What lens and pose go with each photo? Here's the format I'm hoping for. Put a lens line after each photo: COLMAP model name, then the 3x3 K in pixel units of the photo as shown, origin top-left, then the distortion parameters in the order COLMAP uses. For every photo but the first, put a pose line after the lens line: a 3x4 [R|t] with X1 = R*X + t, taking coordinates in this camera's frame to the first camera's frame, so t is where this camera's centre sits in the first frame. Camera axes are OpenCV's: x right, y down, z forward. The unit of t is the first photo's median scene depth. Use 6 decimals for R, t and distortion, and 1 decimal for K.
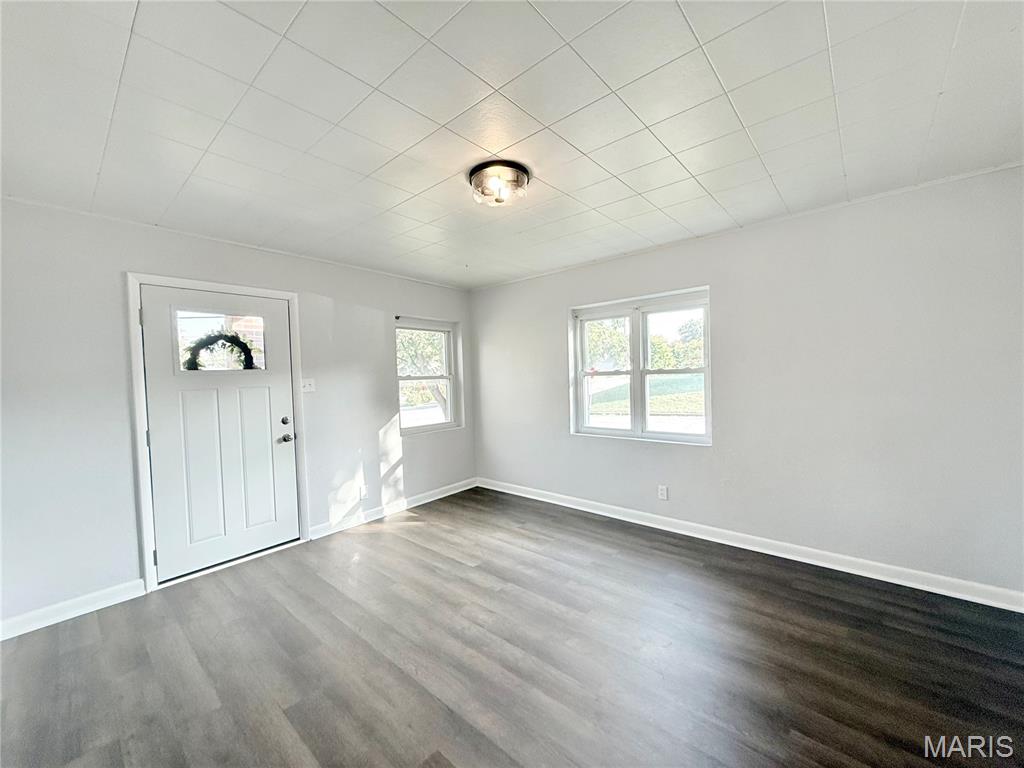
lens RADIAL K [[407.7, 0, 510.1], [0, 407.7, 385.4], [0, 0, 1]] dist [0.000612, 0.000475]
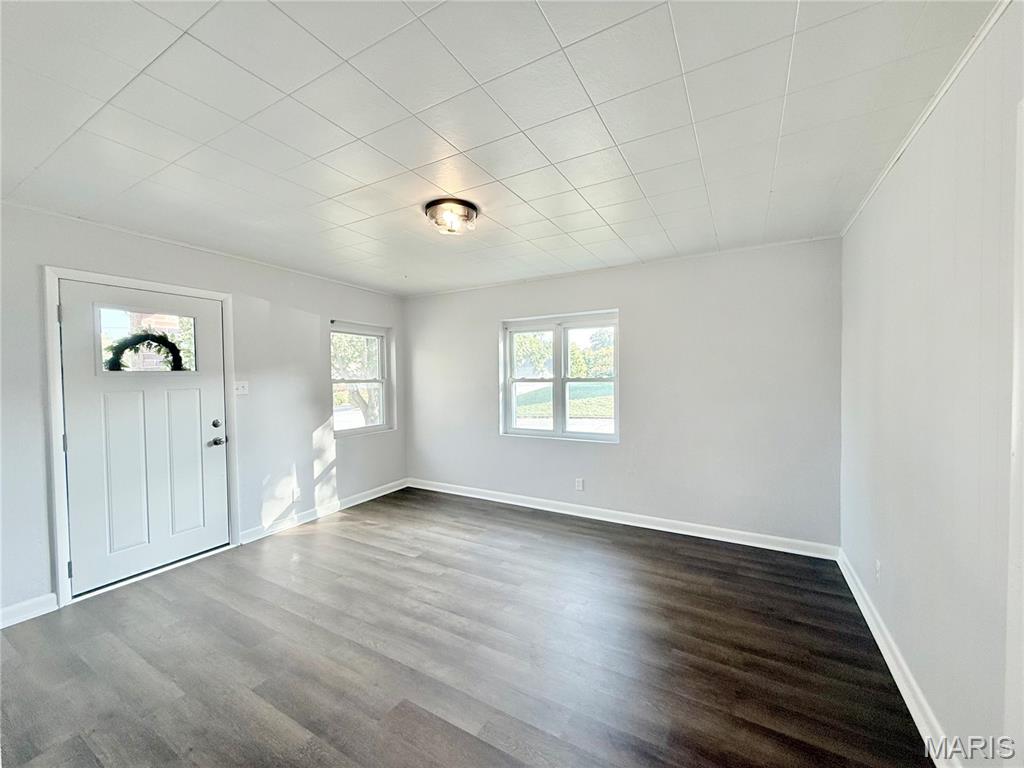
lens RADIAL K [[407.7, 0, 510.1], [0, 407.7, 385.4], [0, 0, 1]] dist [0.000612, 0.000475]
pose [[0.979797, 0.014415, 0.199472, -0.059590], [-0.012871, 0.999876, -0.009032, -0.005848], [-0.199578, 0.006282, 0.979862, -0.109484]]
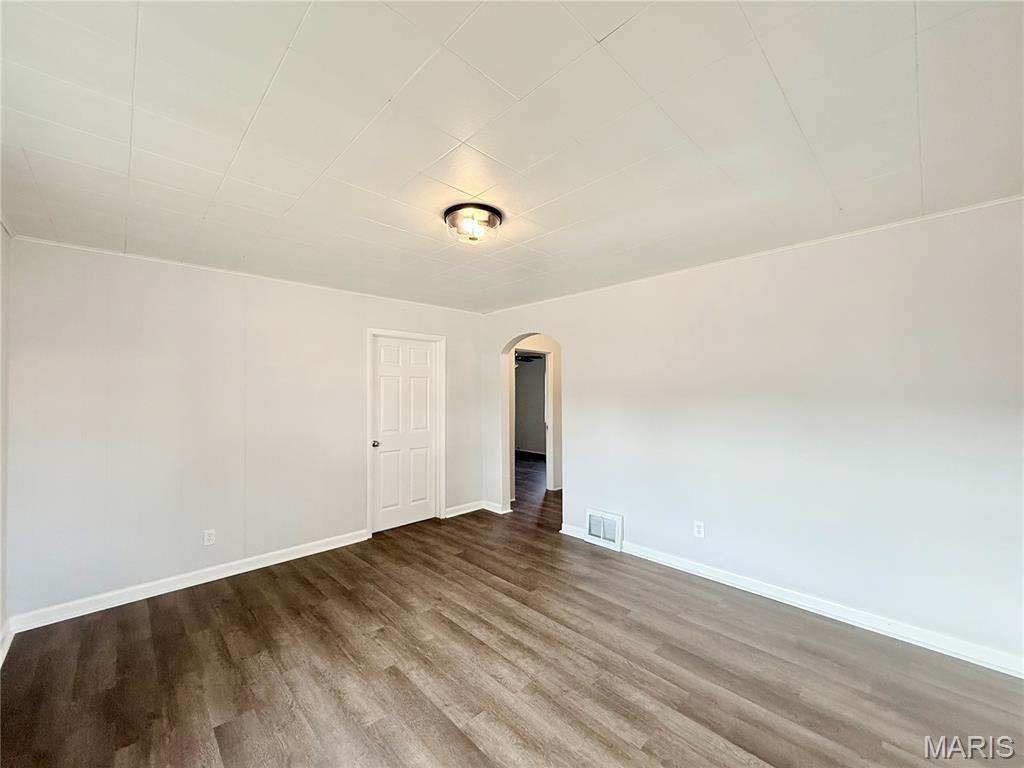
lens RADIAL K [[407.7, 0, 510.1], [0, 407.7, 385.4], [0, 0, 1]] dist [0.000612, 0.000475]
pose [[-0.996481, 0.035928, 0.075729, -0.126309], [0.036964, 0.999241, 0.012322, -0.059943], [-0.075229, 0.015078, -0.997052, 1.384304]]
